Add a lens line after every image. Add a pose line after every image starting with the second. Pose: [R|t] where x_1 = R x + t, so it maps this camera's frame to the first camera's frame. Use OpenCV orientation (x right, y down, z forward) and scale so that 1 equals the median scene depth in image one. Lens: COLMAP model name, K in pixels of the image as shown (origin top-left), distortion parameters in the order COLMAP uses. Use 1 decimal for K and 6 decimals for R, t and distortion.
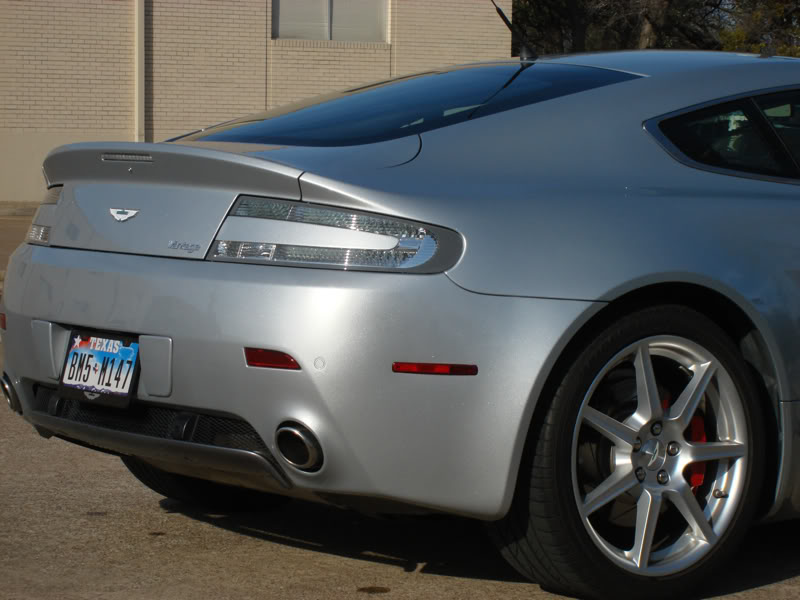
lens RADIAL K [[2533.2, 0, 400.0], [0, 2533.2, 300.0], [0, 0, 1]] dist [0.927215, -20.843093]
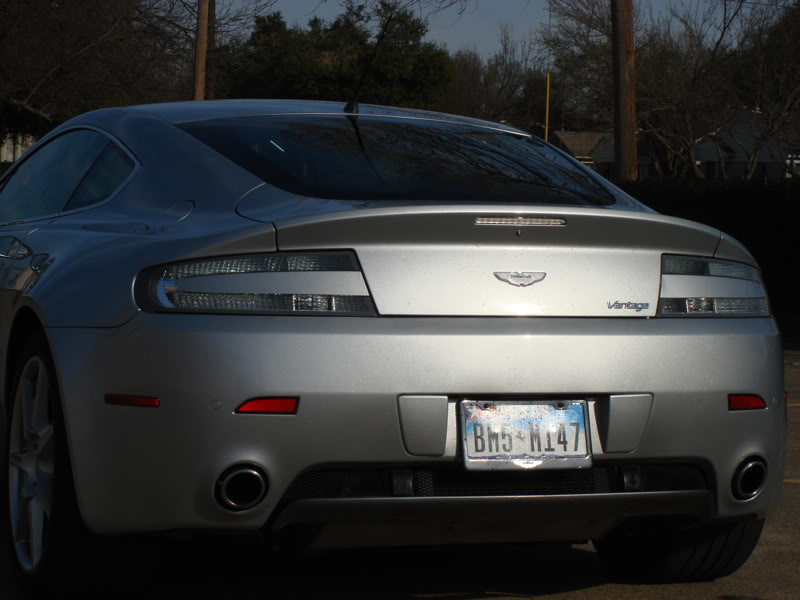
lens RADIAL K [[2533.2, 0, 400.0], [0, 2533.2, 300.0], [0, 0, 1]] dist [0.927215, -20.843093]
pose [[0.285843, -0.058524, 0.956488, -1.070298], [0.041587, 0.997951, 0.048633, -0.075319], [-0.957374, 0.025877, 0.287691, 0.765198]]
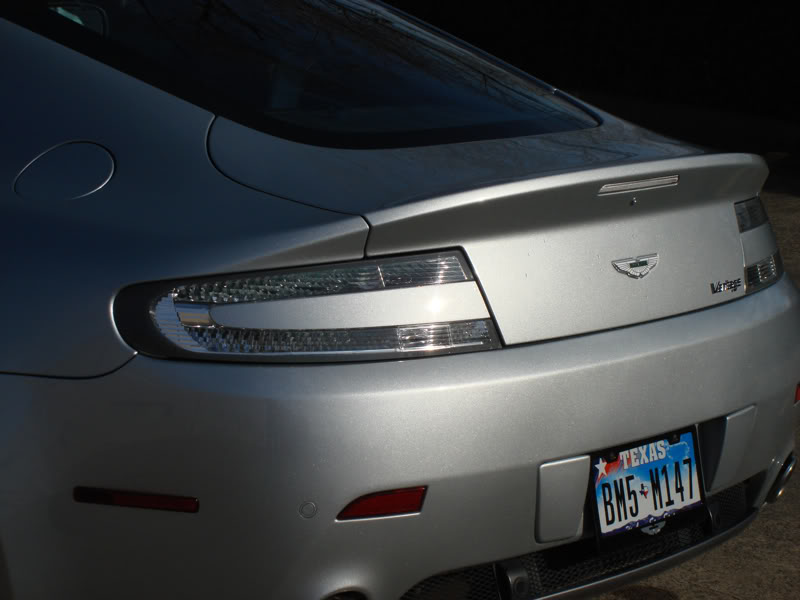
lens RADIAL K [[2533.2, 0, 400.0], [0, 2533.2, 300.0], [0, 0, 1]] dist [0.927215, -20.843093]
pose [[-0.244094, -0.224444, 0.943421, -0.750530], [-0.007572, 0.973259, 0.229584, -0.183698], [-0.969722, 0.048897, -0.239266, 1.233996]]
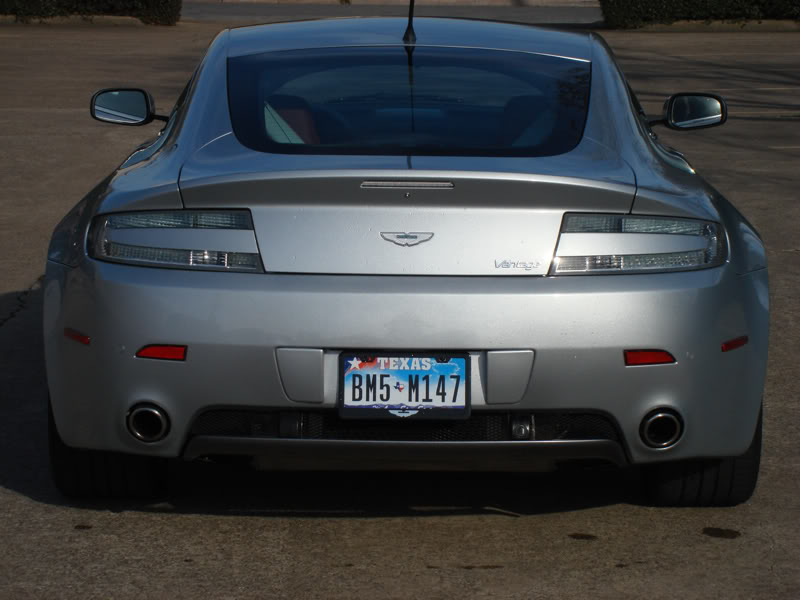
lens RADIAL K [[2533.2, 0, 400.0], [0, 2533.2, 300.0], [0, 0, 1]] dist [0.927215, -20.843093]
pose [[0.607062, -0.140936, 0.782056, -0.934388], [0.052373, 0.989103, 0.137594, -0.152896], [-0.792926, -0.042569, 0.607829, 0.368596]]
